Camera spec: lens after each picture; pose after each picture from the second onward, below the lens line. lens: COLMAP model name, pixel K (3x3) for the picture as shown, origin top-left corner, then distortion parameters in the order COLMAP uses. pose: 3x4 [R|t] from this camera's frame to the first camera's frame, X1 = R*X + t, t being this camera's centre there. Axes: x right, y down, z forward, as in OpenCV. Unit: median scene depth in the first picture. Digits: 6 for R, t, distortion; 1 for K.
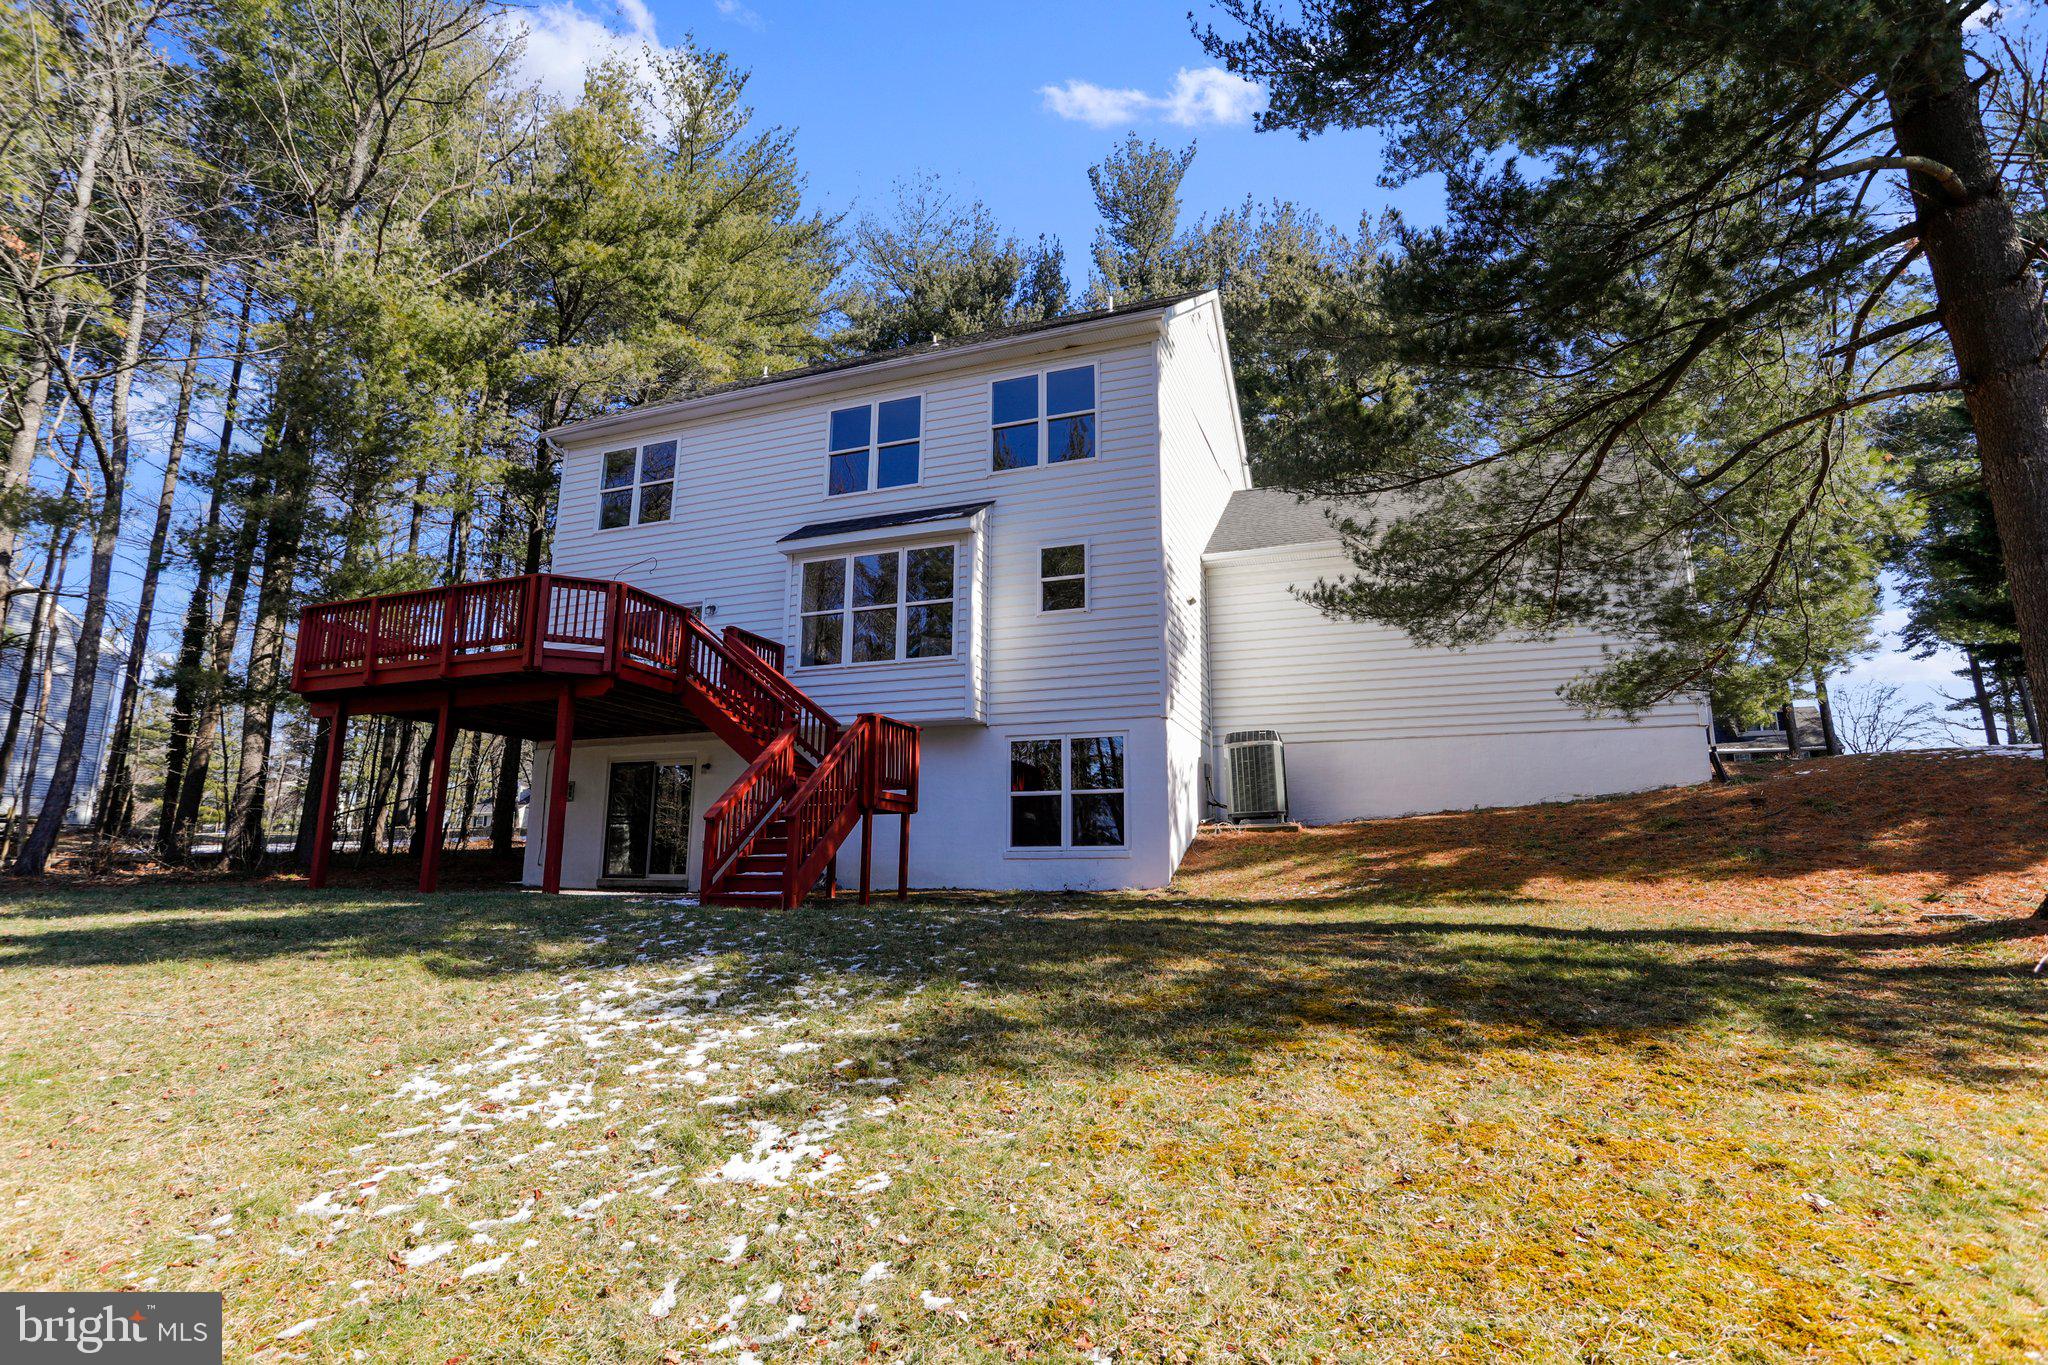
lens RADIAL K [[1049.9, 0, 1020.3], [0, 1049.9, 669.9], [0, 0, 1]] dist [-0.024872, 0.000964]
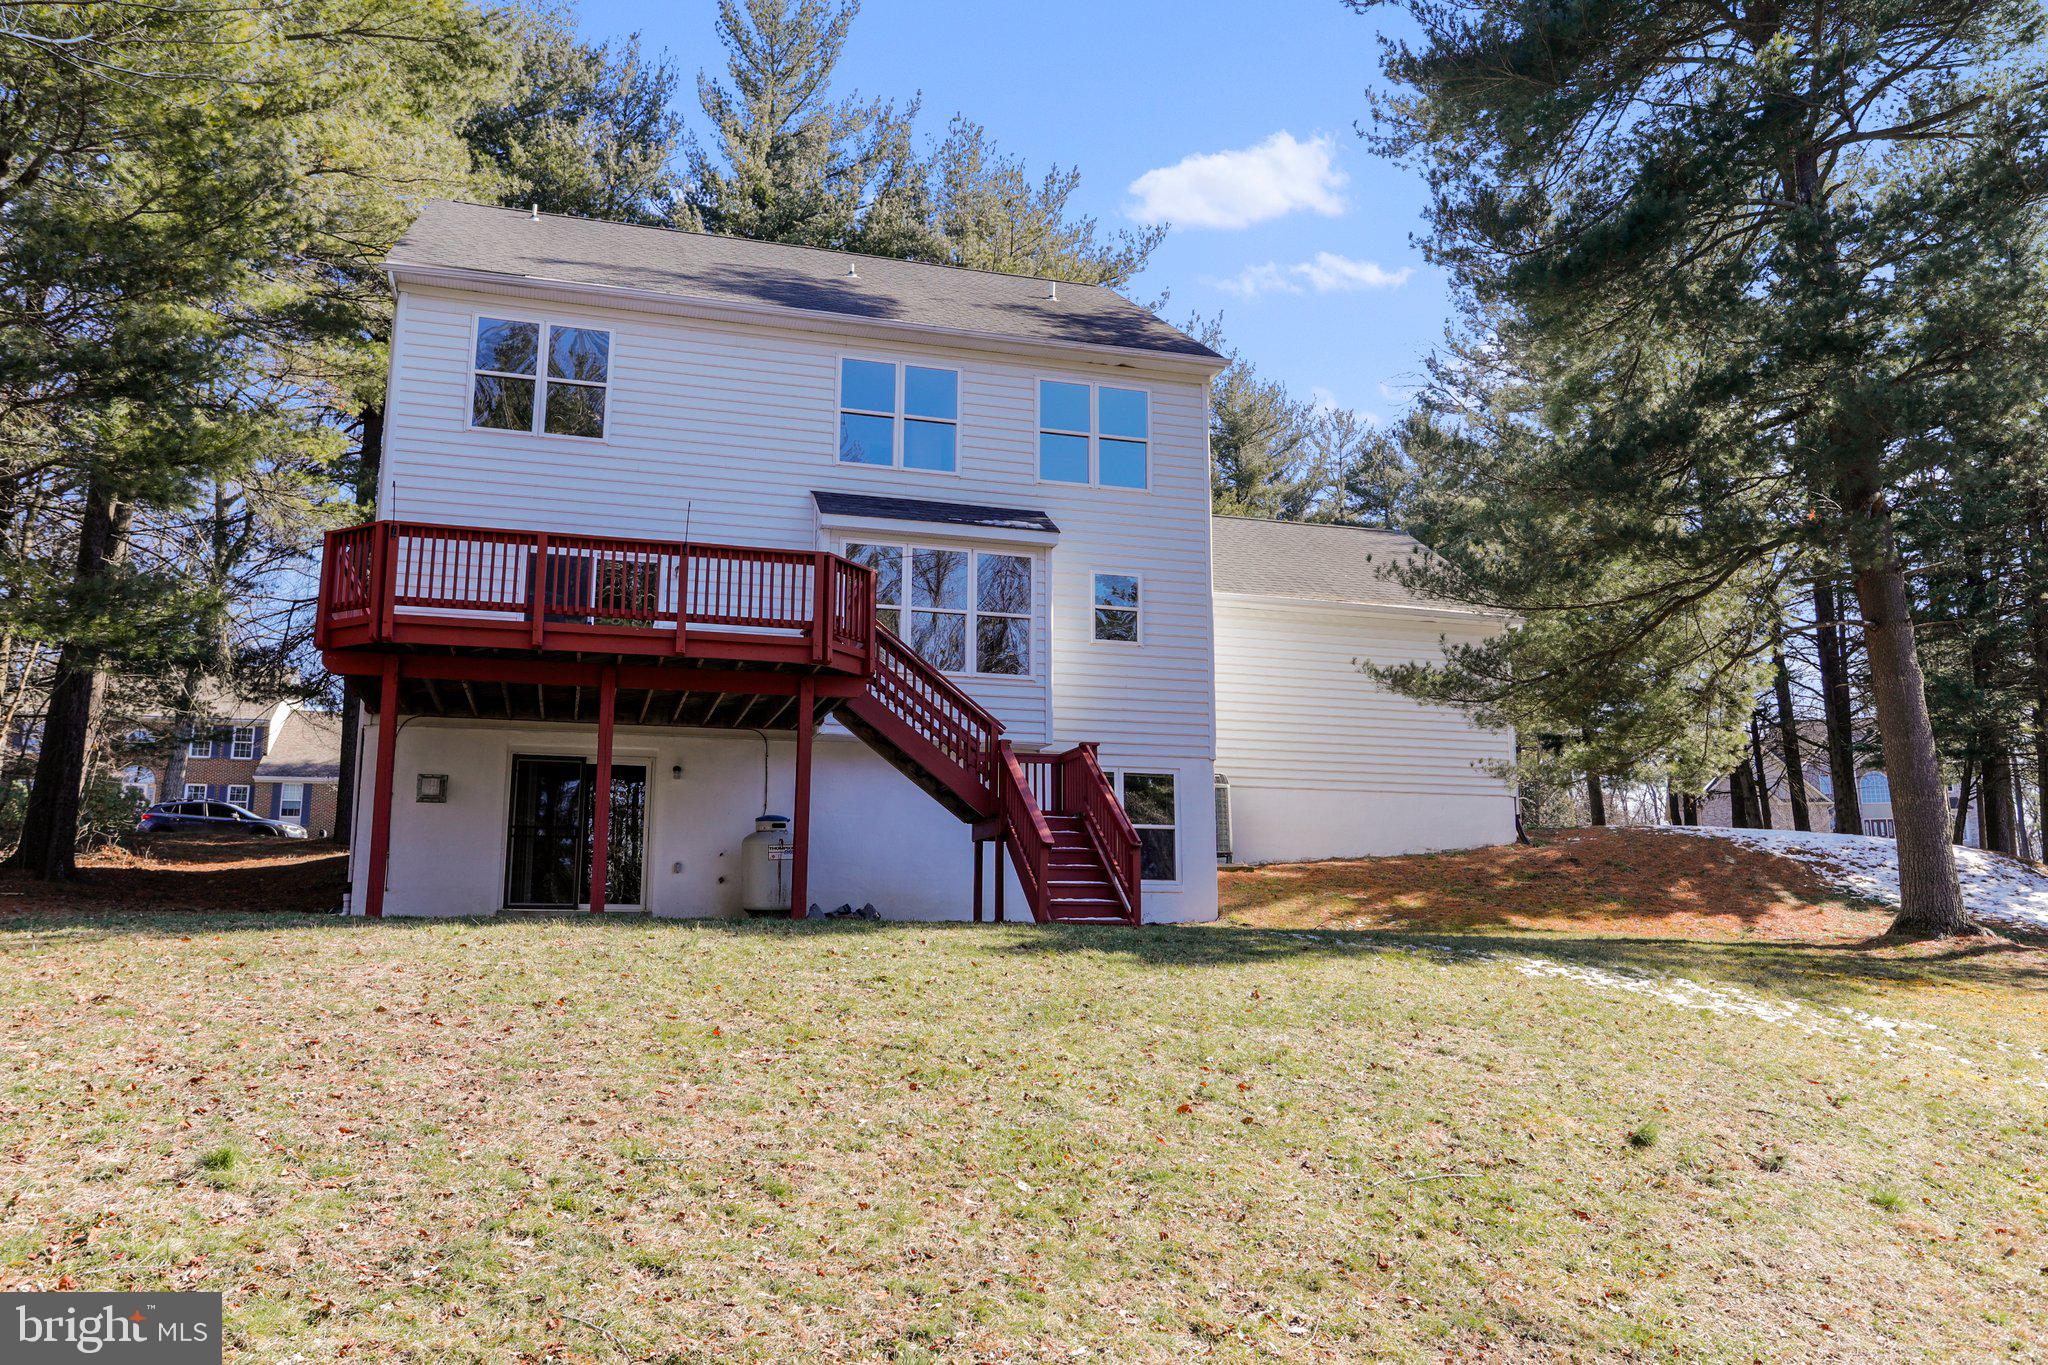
lens RADIAL K [[1555.5, 0, 1029.5], [0, 1555.5, 682.7], [0, 0, 1]] dist [0.000056, 0.001399]
pose [[0.794553, 0.103310, 0.598341, -0.864309], [-0.122926, 0.992383, -0.008108, 0.003461], [-0.594621, -0.067109, 0.801201, -0.118186]]
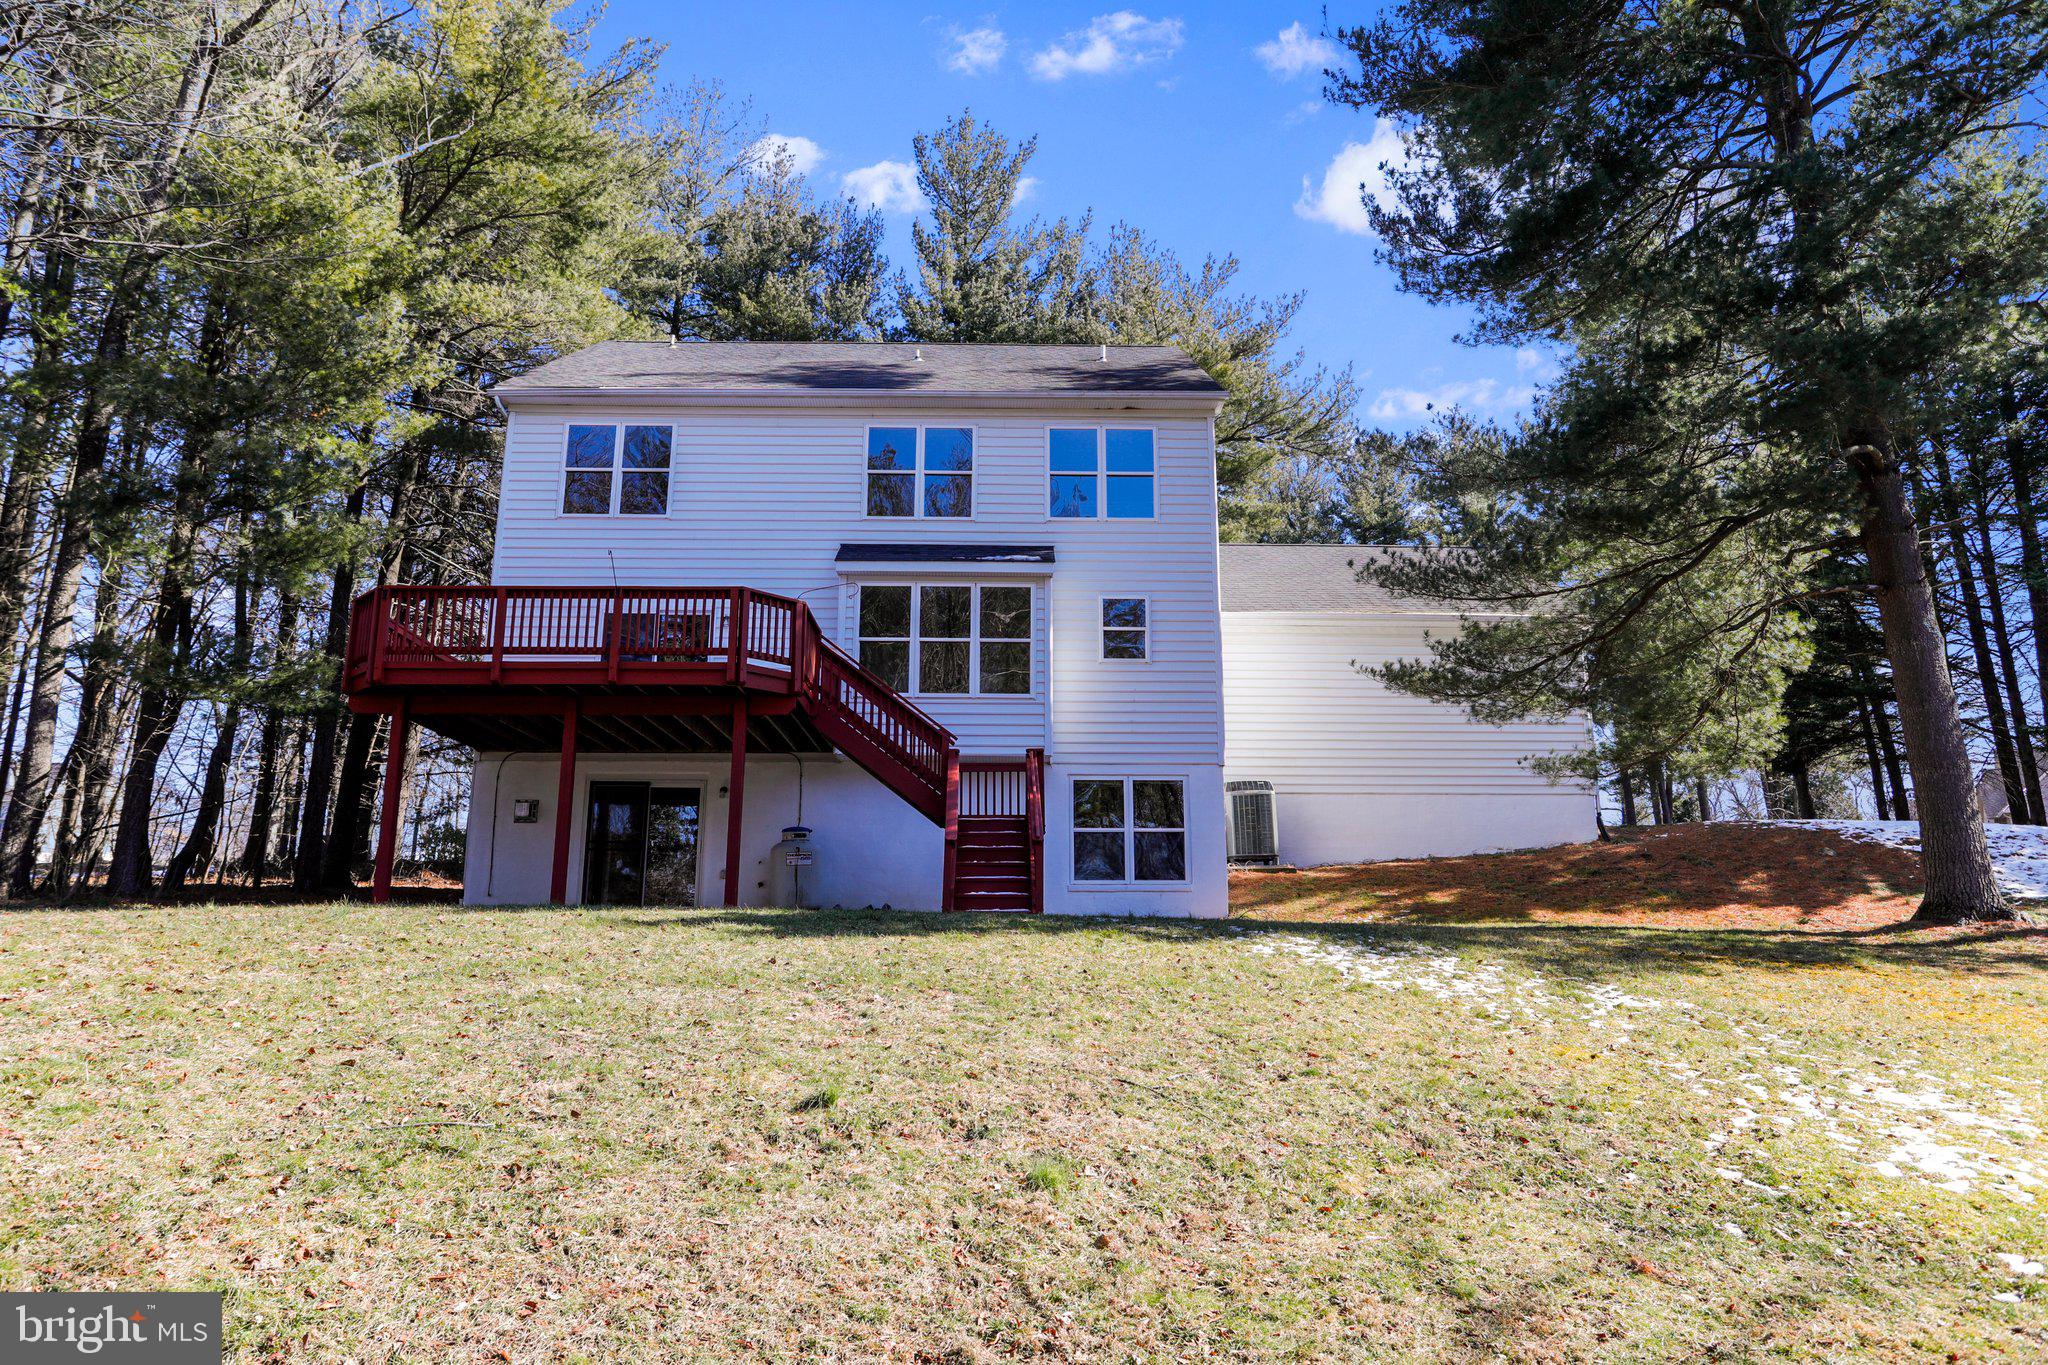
lens RADIAL K [[1329.6, 0, 1017.3], [0, 1329.6, 682.4], [0, 0, 1]] dist [-0.016652, 0.001038]
pose [[0.930697, 0.077048, 0.357584, -0.523960], [-0.074183, 0.997008, -0.021743, 0.004003], [-0.358189, -0.006290, 0.933628, -0.213321]]
